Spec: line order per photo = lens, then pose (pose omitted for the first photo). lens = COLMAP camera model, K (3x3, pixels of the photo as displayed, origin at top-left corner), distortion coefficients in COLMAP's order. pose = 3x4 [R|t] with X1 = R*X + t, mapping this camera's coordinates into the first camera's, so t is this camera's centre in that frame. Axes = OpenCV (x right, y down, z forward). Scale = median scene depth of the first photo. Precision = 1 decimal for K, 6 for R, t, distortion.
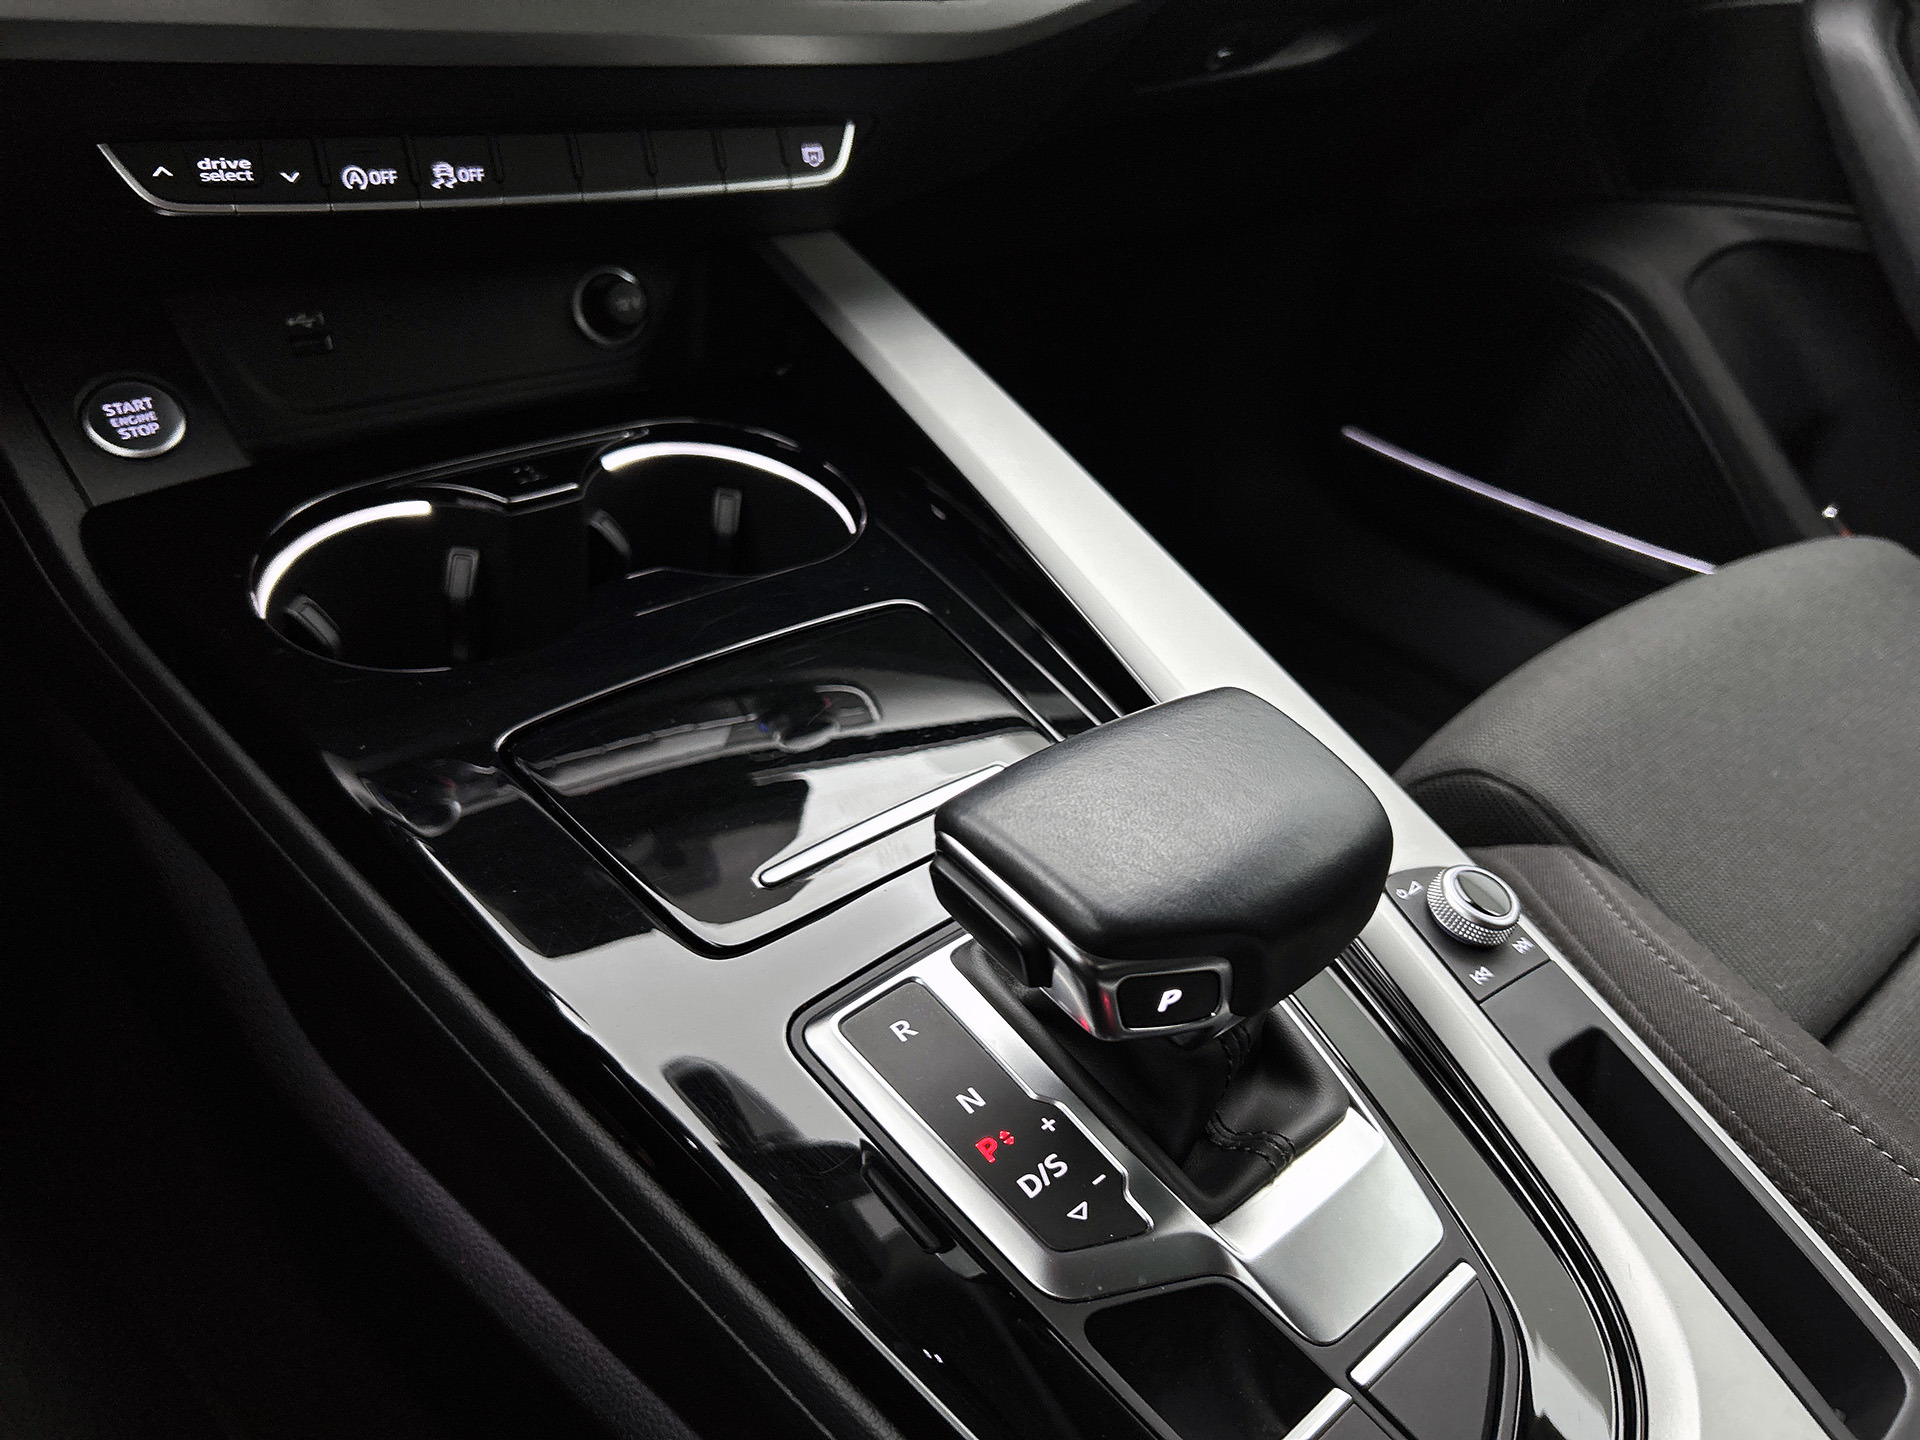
lens RADIAL K [[1500.3, 0, 970.0], [0, 1500.3, 722.0], [0, 0, 1]] dist [-0.003768, -0.004983]
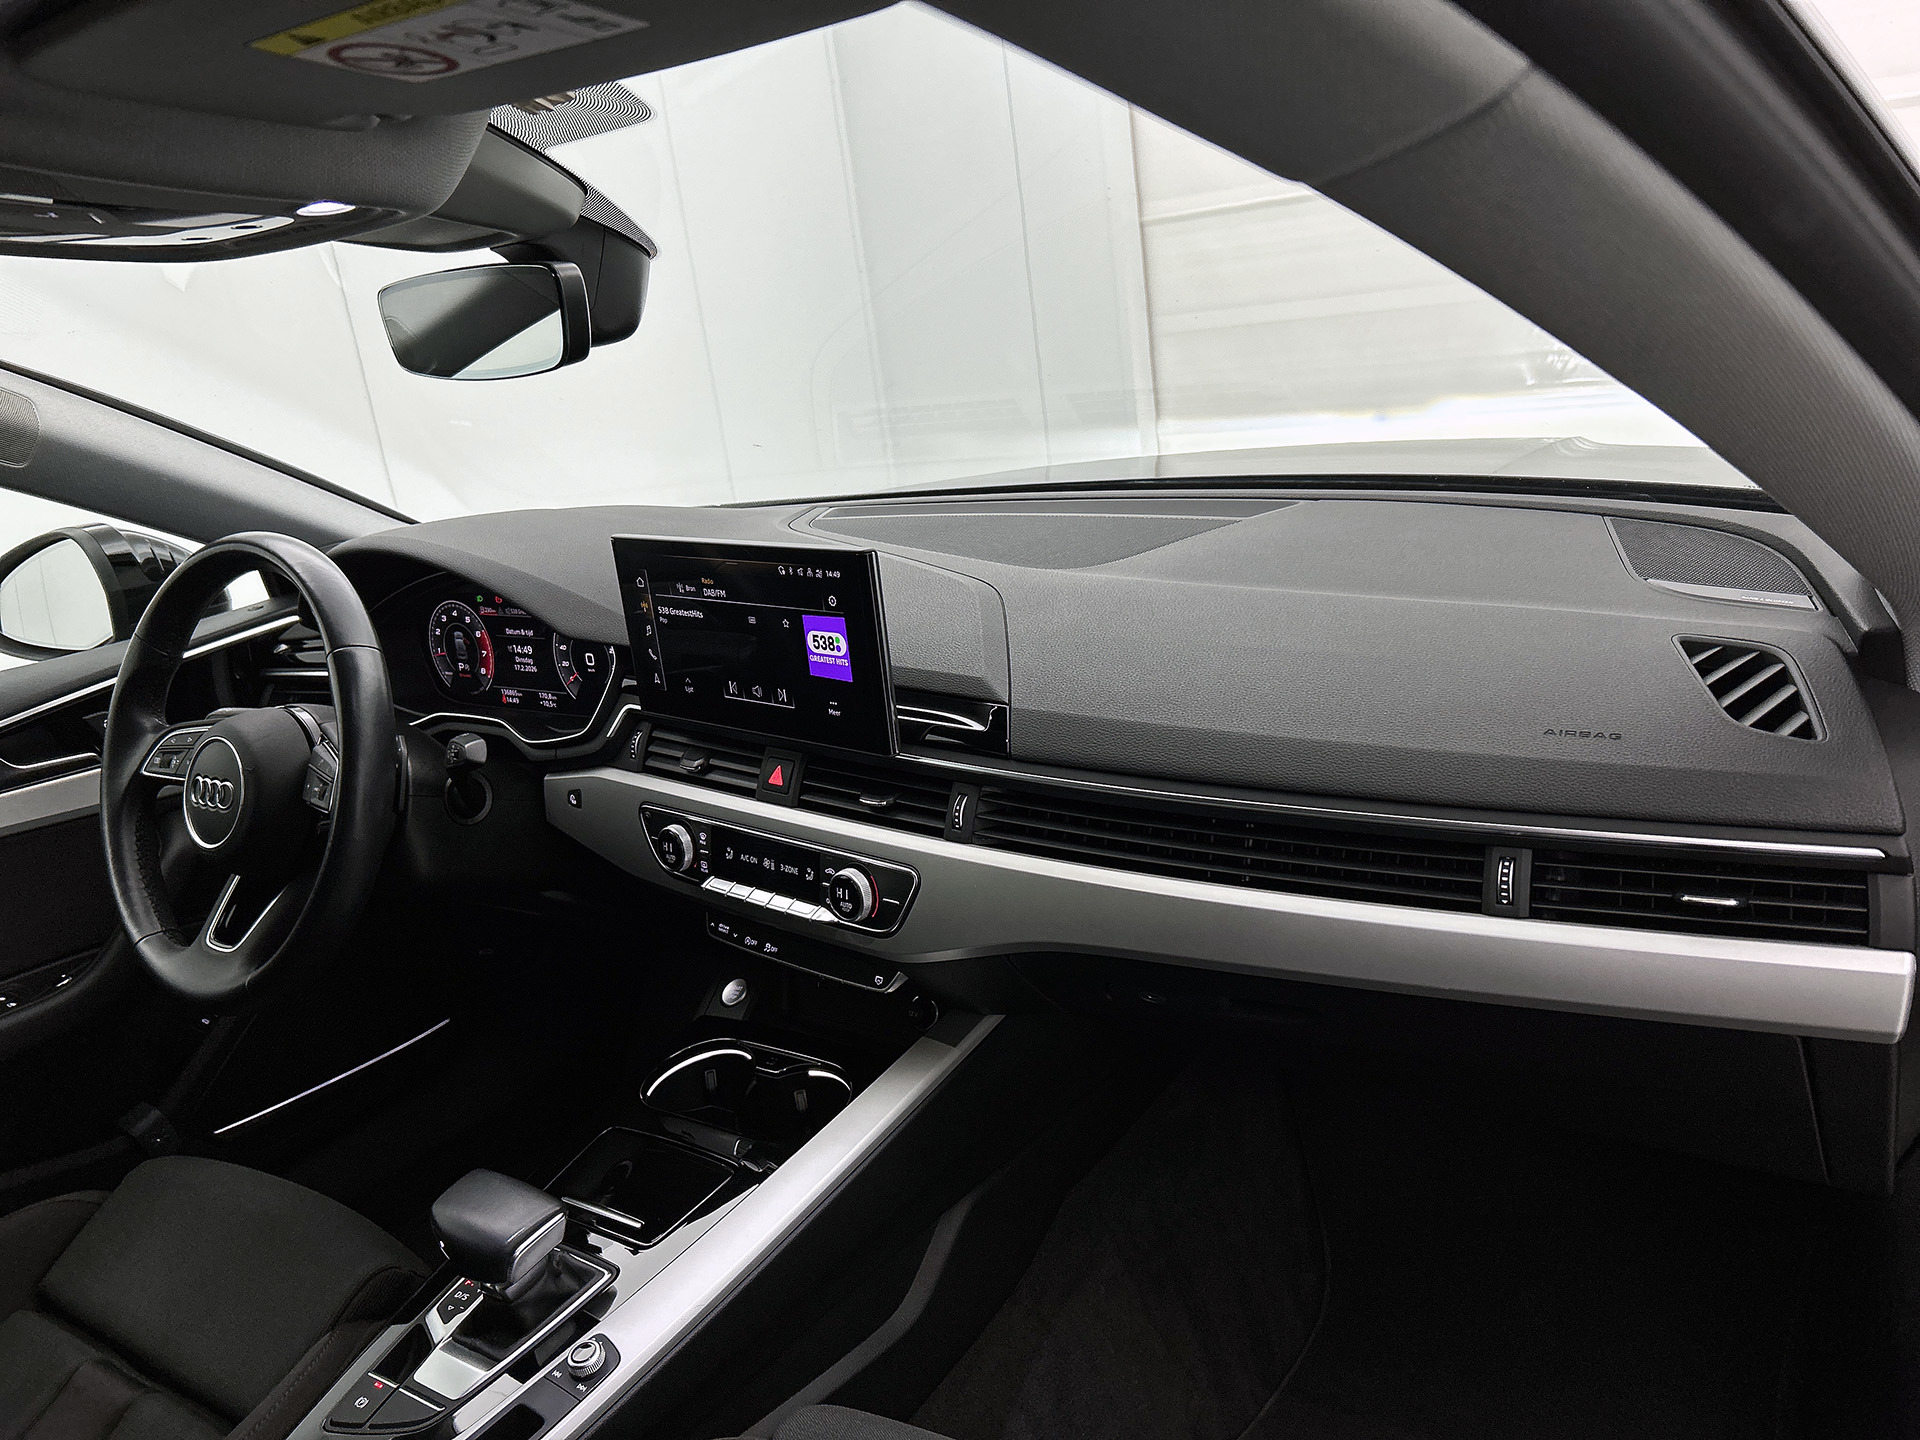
lens RADIAL K [[1452.9, 0, 965.7], [0, 1452.9, 737.5], [0, 0, 1]] dist [0.099997, -0.182945]
pose [[0.212738, 0.143054, -0.966581, 2.245506], [-0.416093, 0.908312, 0.042851, -0.974340], [0.884087, 0.393071, 0.252756, 0.489146]]
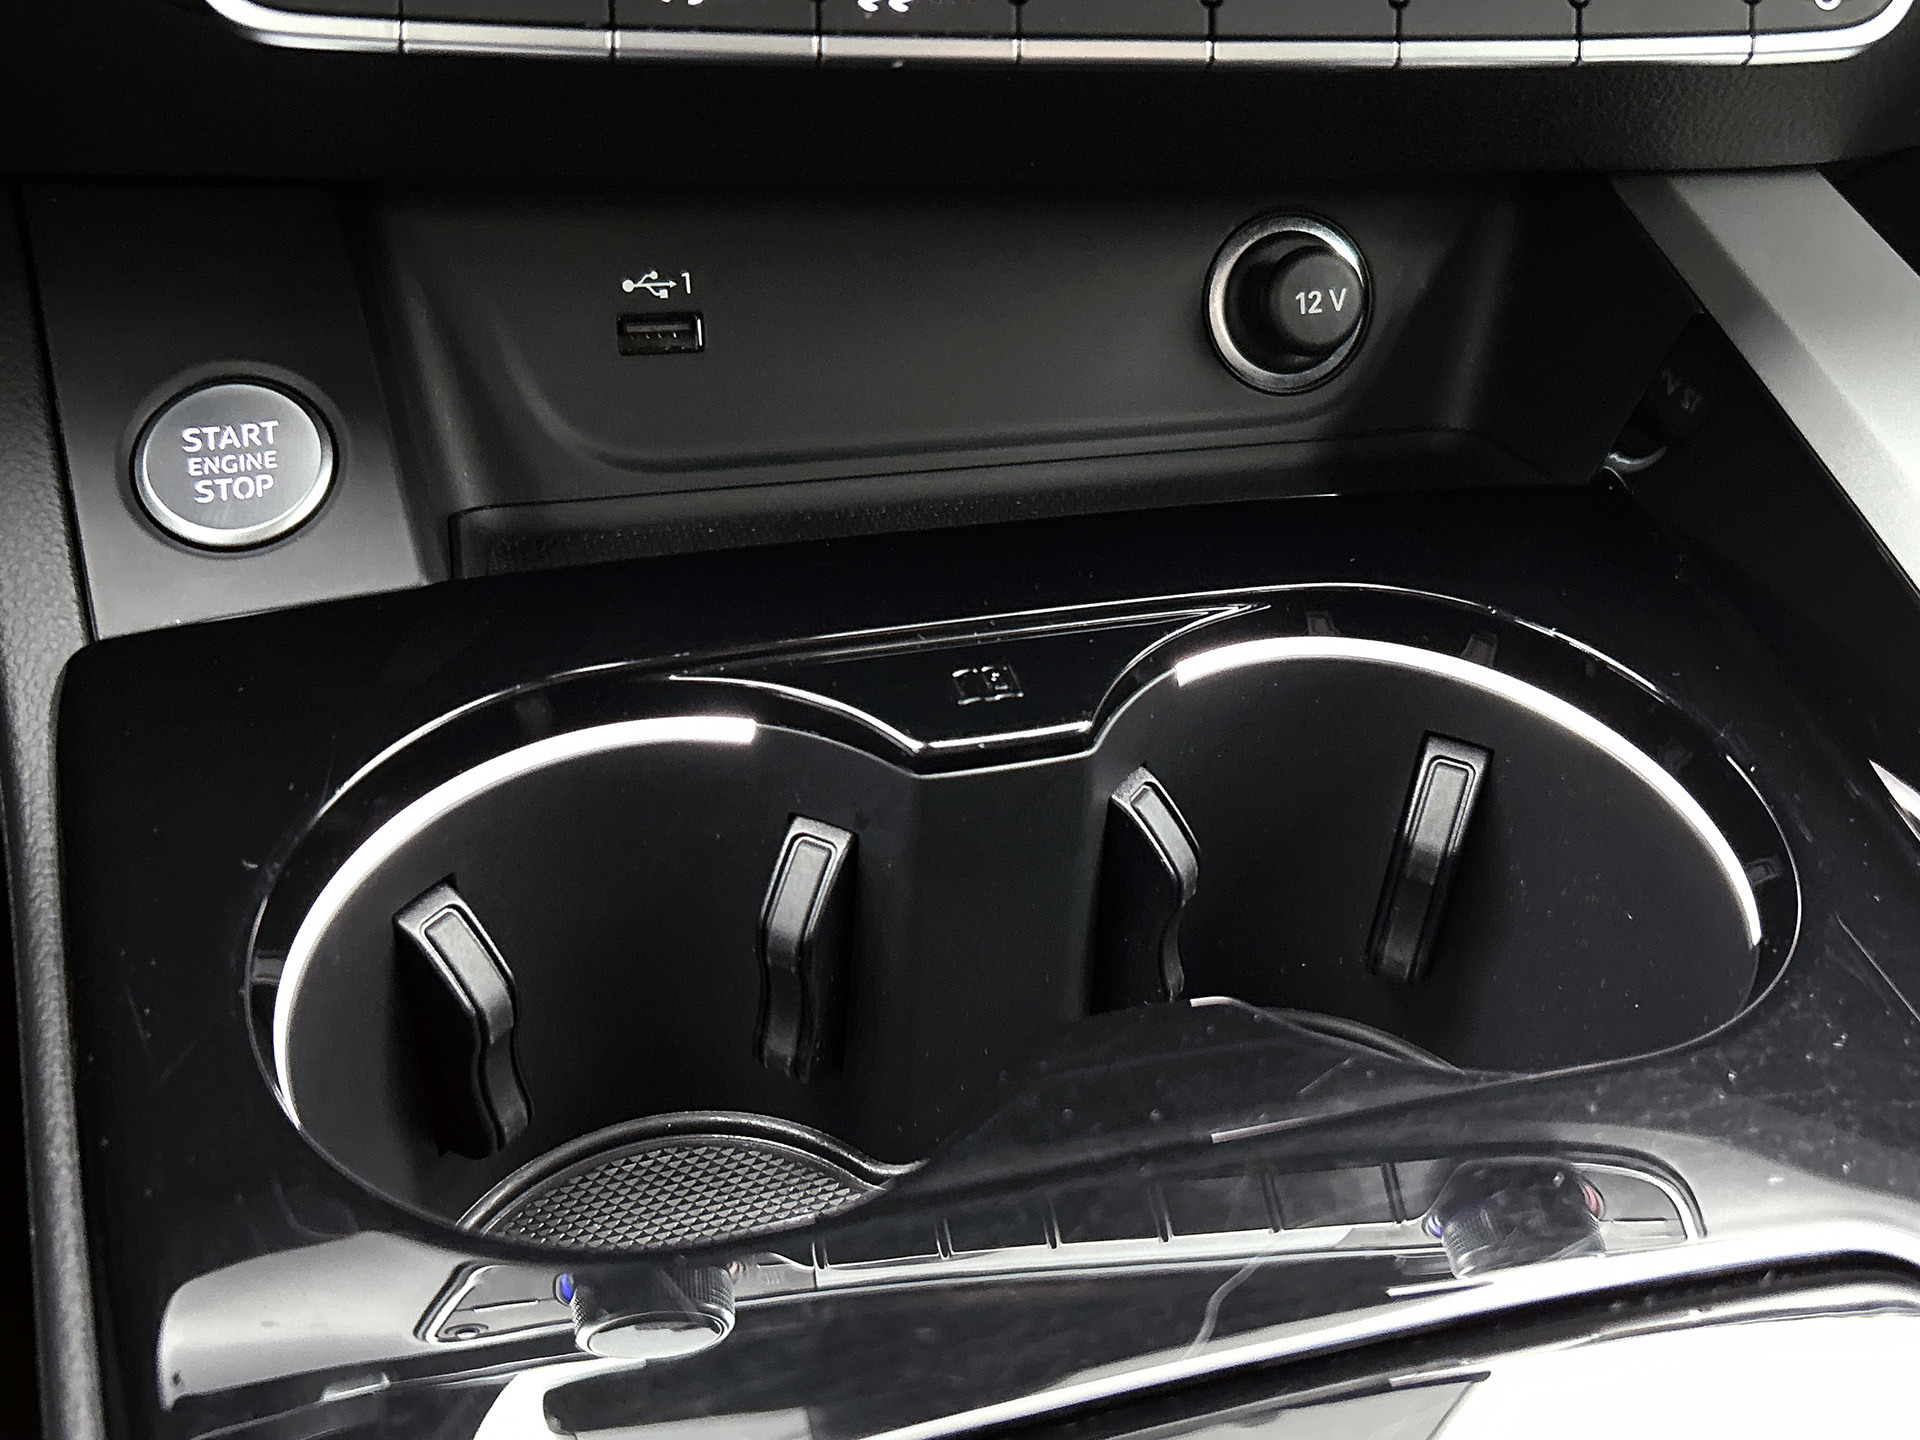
lens RADIAL K [[1959.6, 0, 988.1], [0, 1959.6, 780.0], [0, 0, 1]] dist [0.002755, -0.012958]
pose [[0.905333, 0.183157, -0.383179, -0.077061], [-0.188459, 0.981787, 0.024018, -0.164528], [0.380599, 0.050469, 0.923362, 0.518867]]
